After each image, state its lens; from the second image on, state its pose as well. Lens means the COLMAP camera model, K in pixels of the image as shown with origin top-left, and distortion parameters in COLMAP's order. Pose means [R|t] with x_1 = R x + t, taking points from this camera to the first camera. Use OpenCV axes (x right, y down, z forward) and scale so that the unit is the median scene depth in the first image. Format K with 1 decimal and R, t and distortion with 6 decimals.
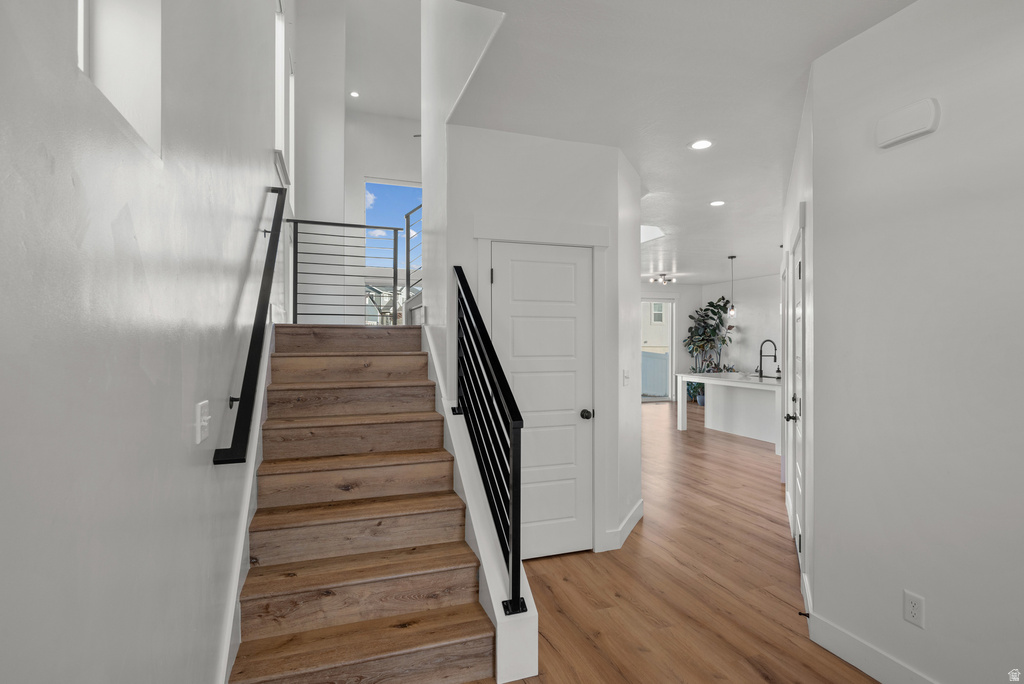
lens RADIAL K [[522.7, 0, 512.0], [0, 522.7, 342.0], [0, 0, 1]] dist [-0.000462, -0.000030]
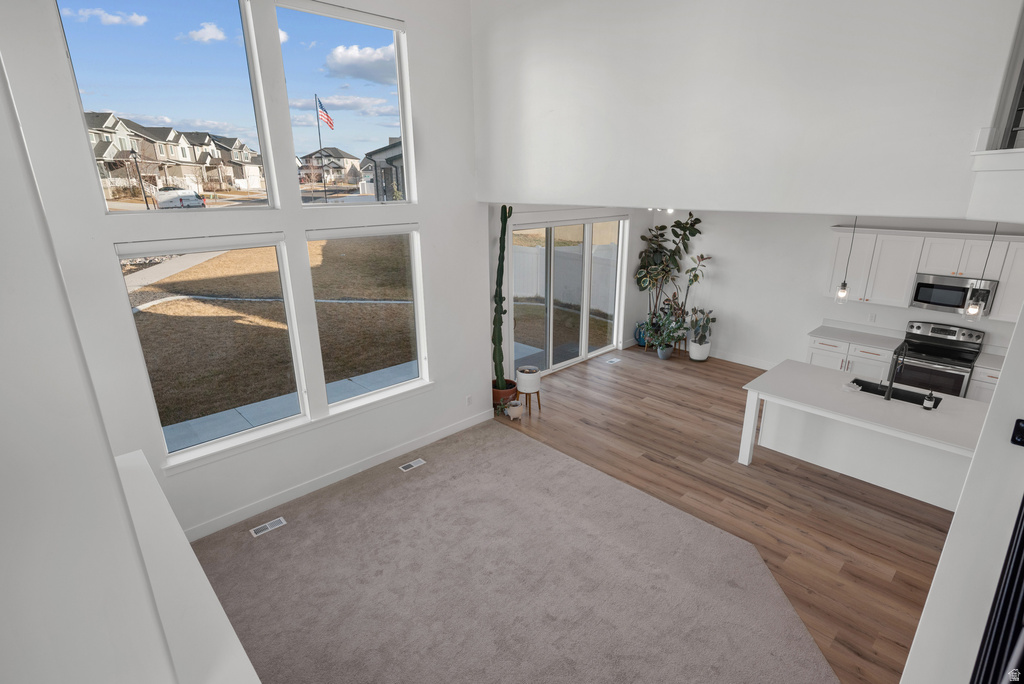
lens RADIAL K [[509.4, 0, 512.0], [0, 509.4, 342.0], [0, 0, 1]] dist [-0.002139, -0.000689]
pose [[0.911008, -0.130785, 0.391101, -0.133413], [0.008670, 0.954243, 0.298905, -0.125248], [-0.412298, -0.268914, 0.870457, 0.403741]]
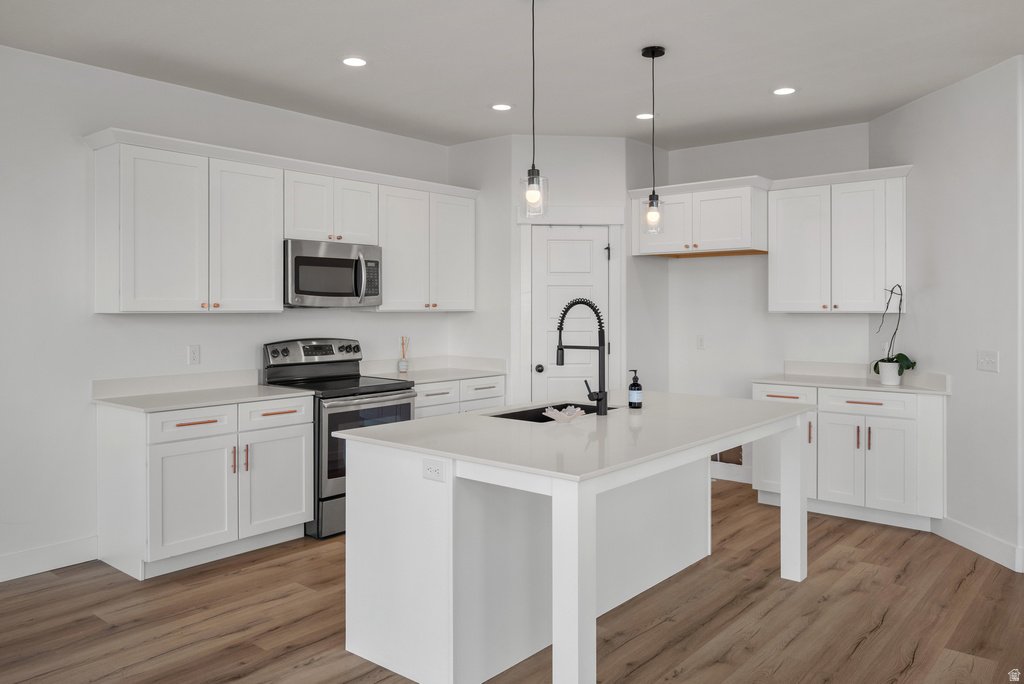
lens RADIAL K [[757.9, 0, 512.7], [0, 757.9, 304.5], [0, 0, 1]] dist [0.046422, -0.000736]
pose [[-0.508862, 0.003672, 0.860840, 0.057300], [0.003087, 0.999992, -0.002441, 0.000579], [-0.860842, 0.001415, -0.508870, 0.800074]]
